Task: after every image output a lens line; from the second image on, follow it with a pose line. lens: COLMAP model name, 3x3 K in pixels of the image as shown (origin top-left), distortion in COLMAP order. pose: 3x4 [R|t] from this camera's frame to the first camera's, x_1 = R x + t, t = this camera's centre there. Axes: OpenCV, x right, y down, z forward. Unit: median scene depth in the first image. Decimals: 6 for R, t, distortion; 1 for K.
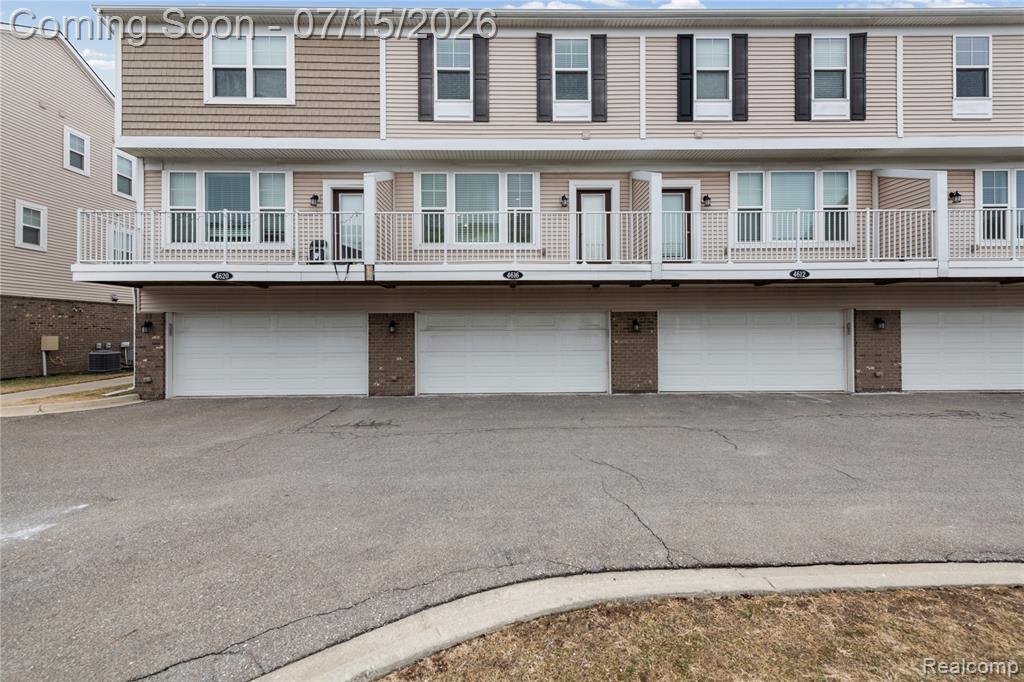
lens RADIAL K [[403.5, 0, 513.7], [0, 403.5, 321.6], [0, 0, 1]] dist [0.009676, -0.000415]
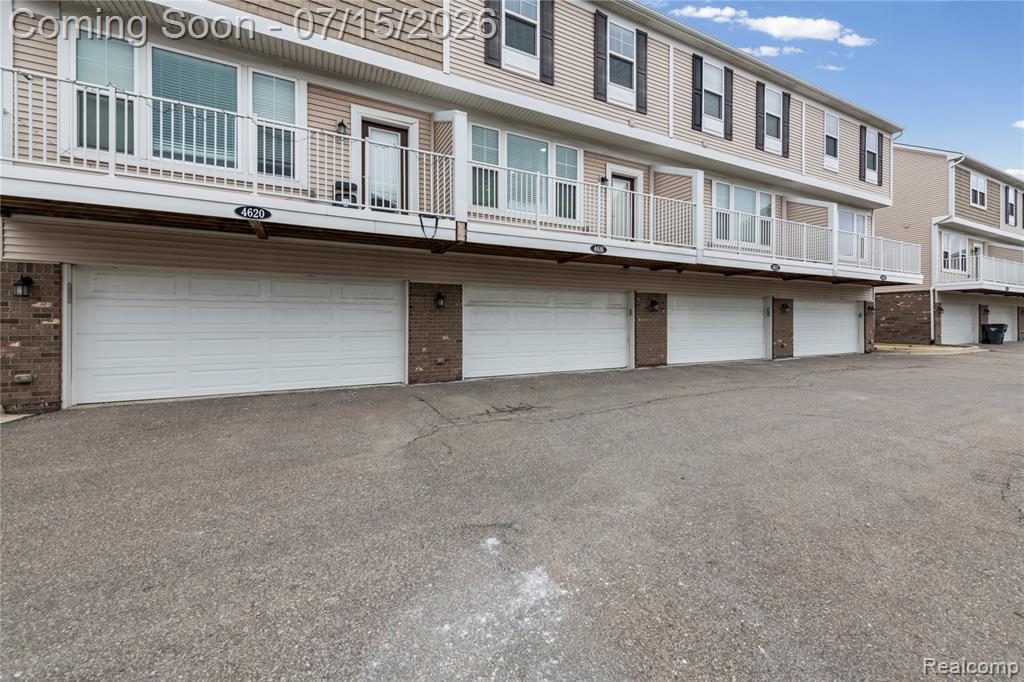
lens RADIAL K [[407.0, 0, 517.0], [0, 407.0, 314.9], [0, 0, 1]] dist [0.009189, -0.000187]
pose [[0.894926, 0.014440, 0.445981, -0.552394], [-0.017030, 0.999853, 0.001799, 0.041641], [-0.445889, -0.009205, 0.895041, 0.176575]]
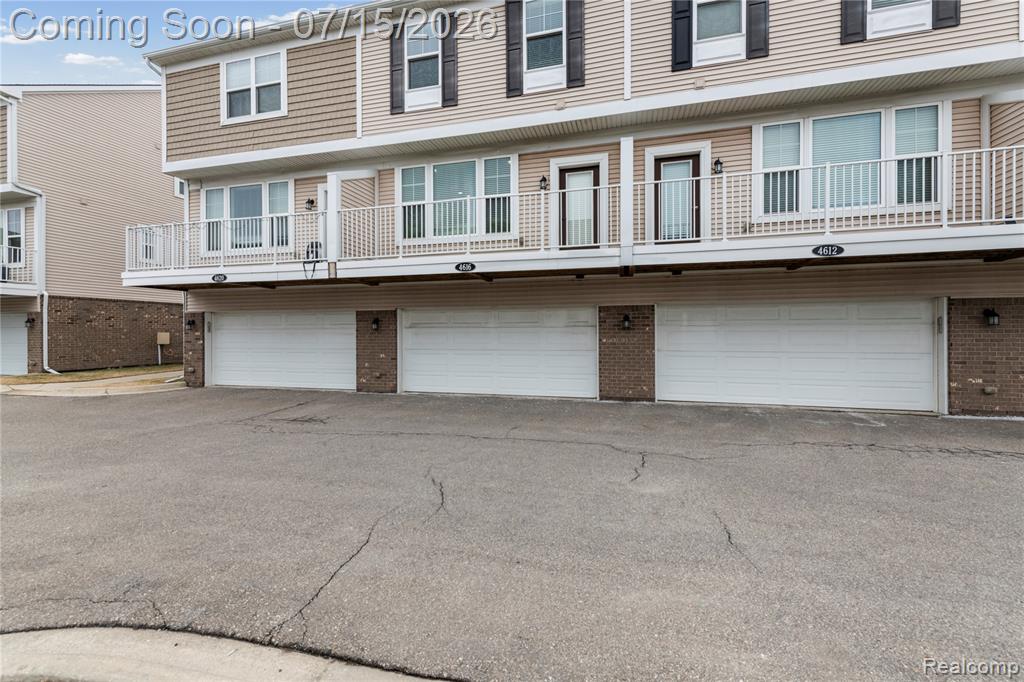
lens RADIAL K [[402.4, 0, 519.0], [0, 402.4, 324.1], [0, 0, 1]] dist [0.009085, -0.000529]
pose [[0.965754, -0.002627, -0.259447, 0.316395], [0.004833, 0.999957, 0.007864, 0.007492], [0.259415, -0.008849, 0.965725, 0.126077]]
